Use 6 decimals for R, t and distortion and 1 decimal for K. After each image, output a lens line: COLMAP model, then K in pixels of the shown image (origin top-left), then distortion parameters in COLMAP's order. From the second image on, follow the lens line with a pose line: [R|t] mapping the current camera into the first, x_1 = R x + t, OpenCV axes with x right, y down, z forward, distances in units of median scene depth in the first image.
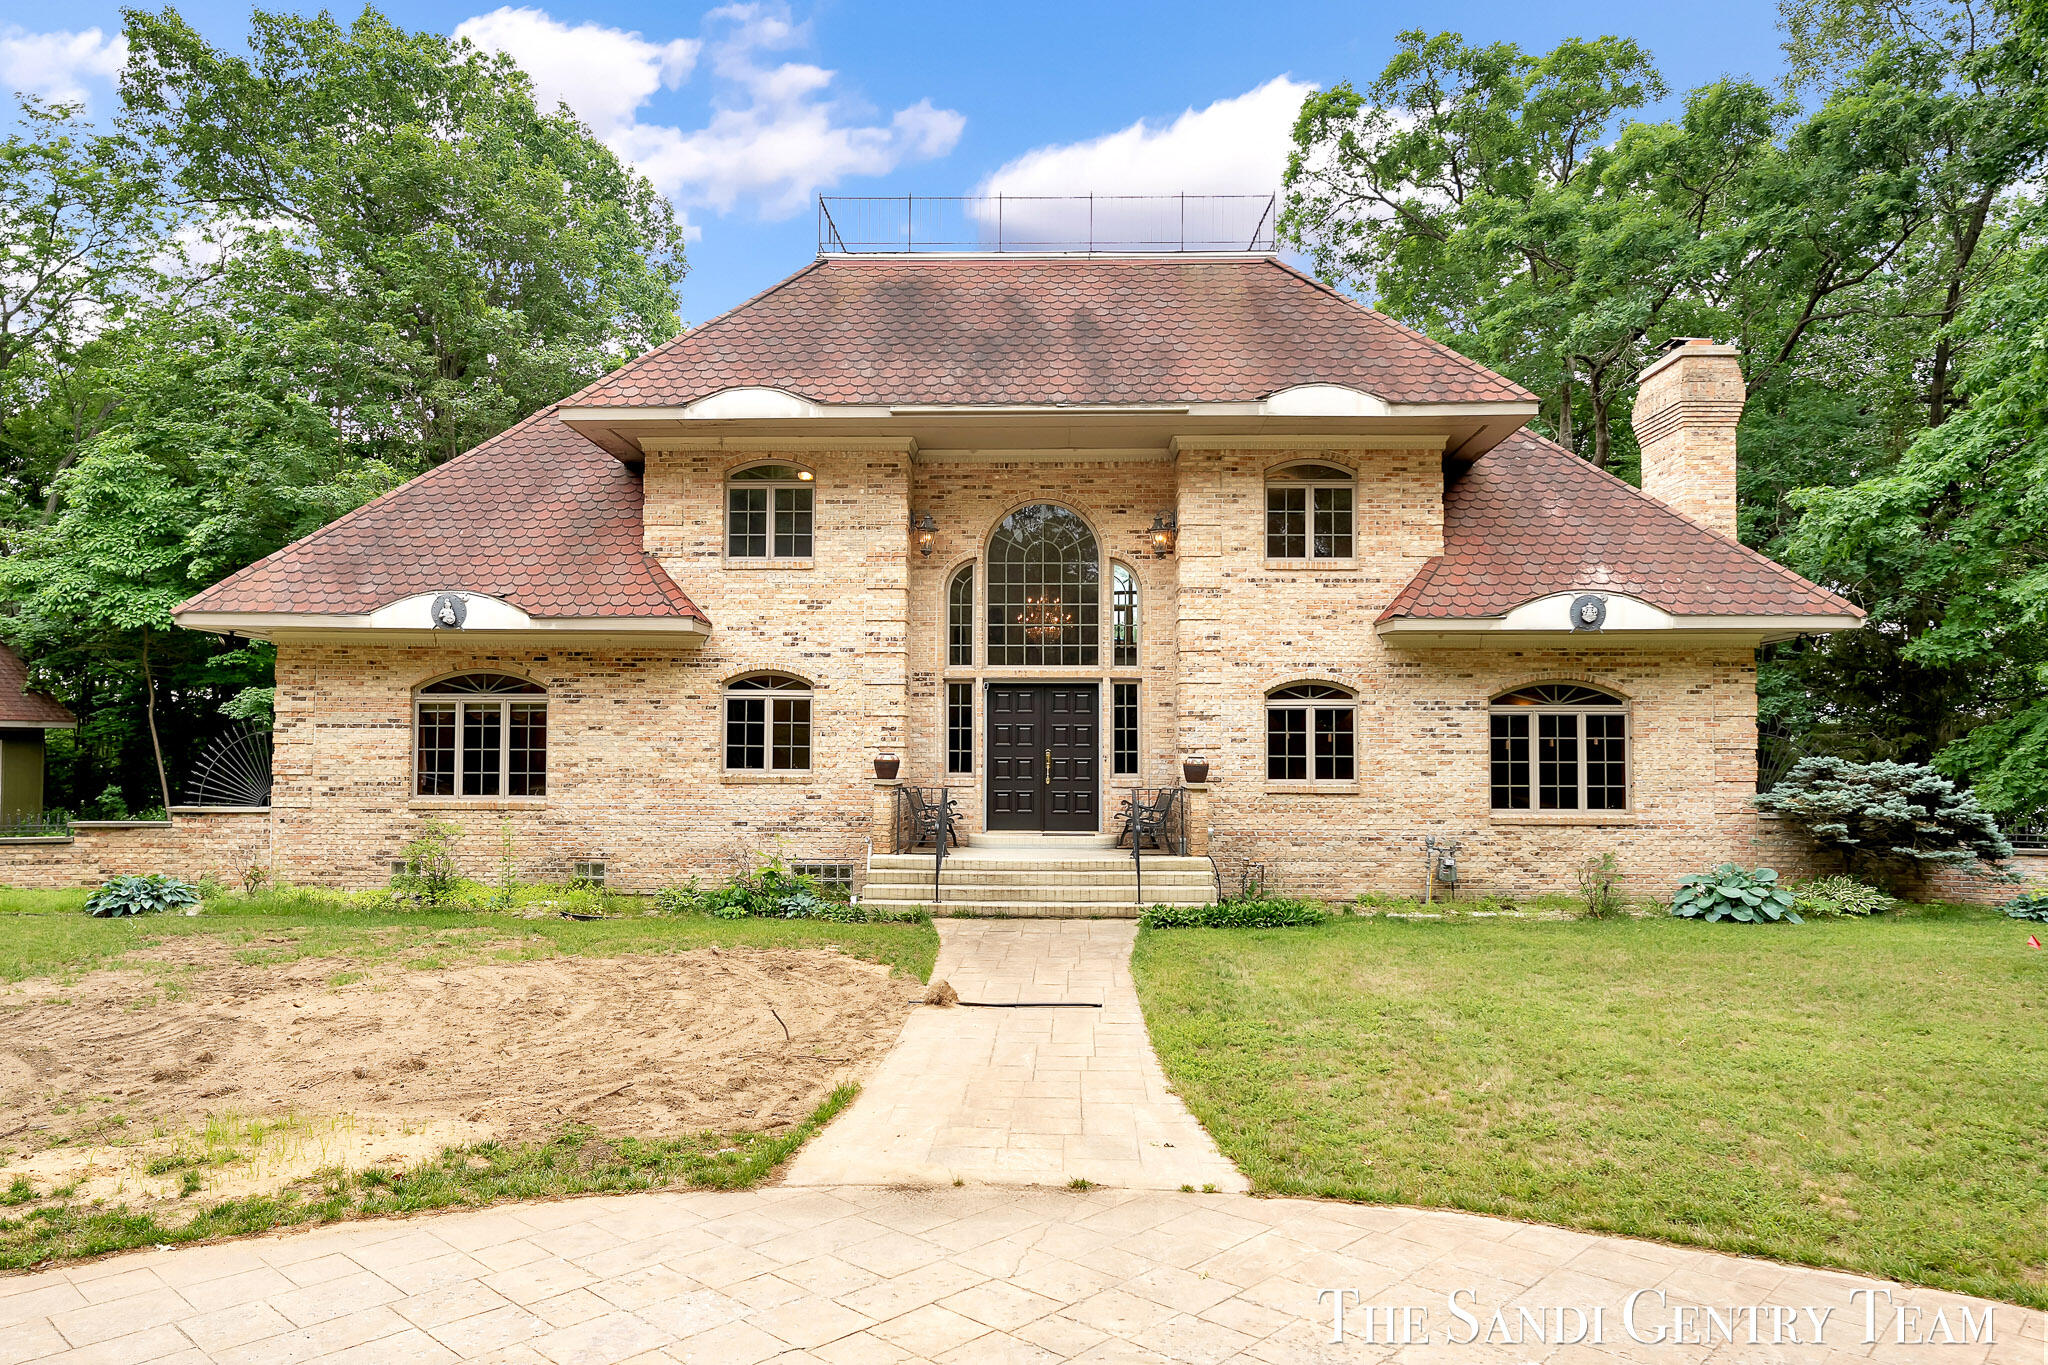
lens RADIAL K [[1342.2, 0, 1013.7], [0, 1342.2, 698.3], [0, 0, 1]] dist [0.001506, -0.001102]
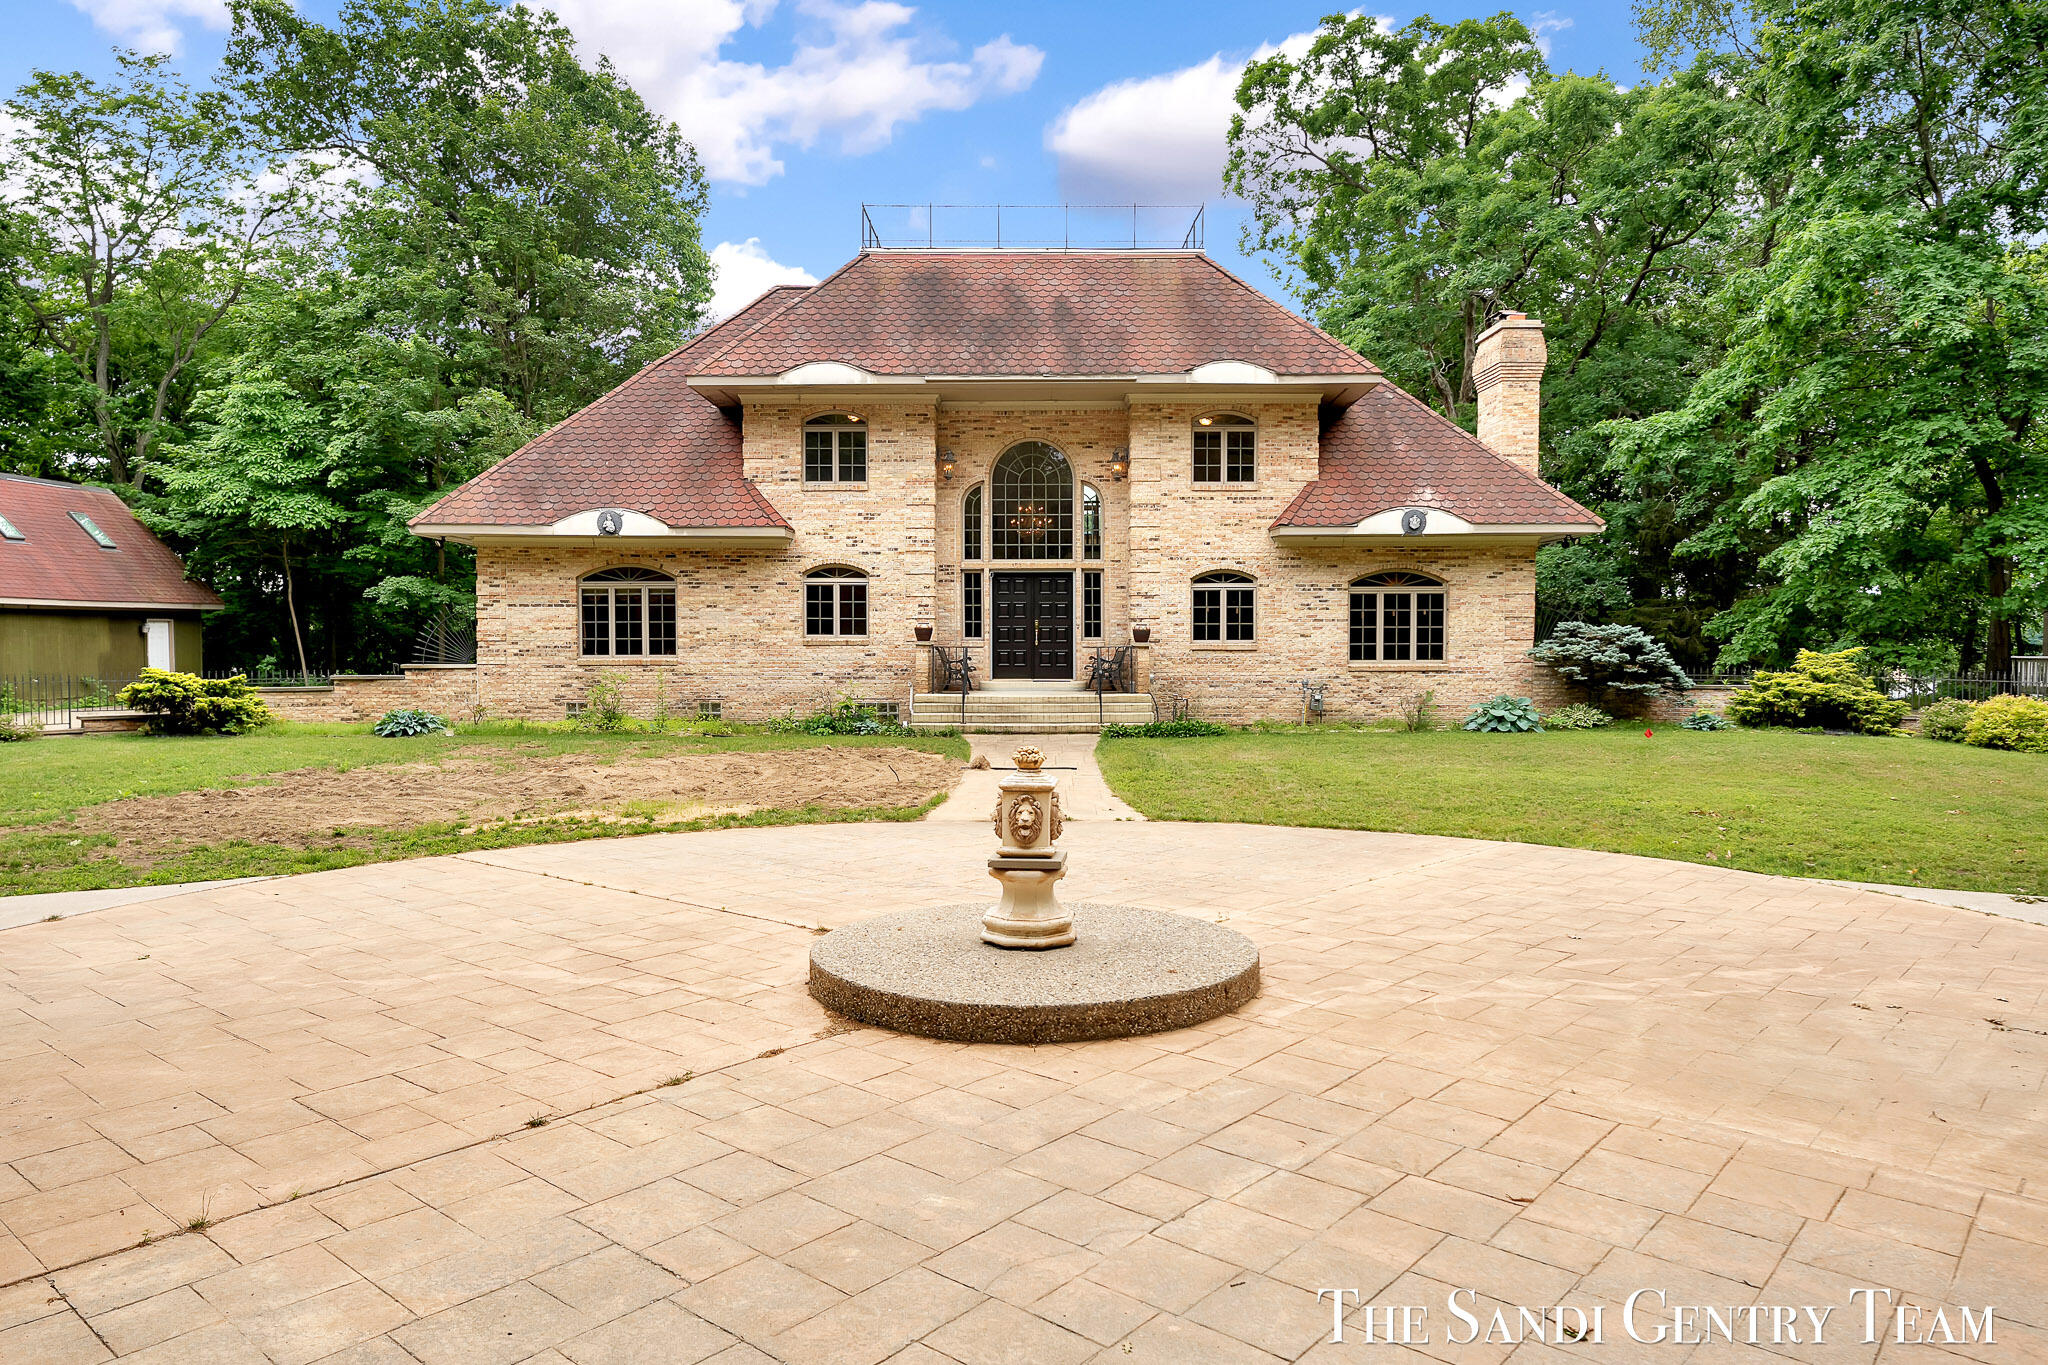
lens RADIAL K [[1383.7, 0, 1023.4], [0, 1383.7, 681.8], [0, 0, 1]] dist [0.006141, 0.003660]
pose [[0.999525, -0.006255, 0.030169, -0.032771], [0.003963, 0.997141, 0.075454, -0.006601], [-0.030555, -0.075299, 0.996693, -0.446903]]
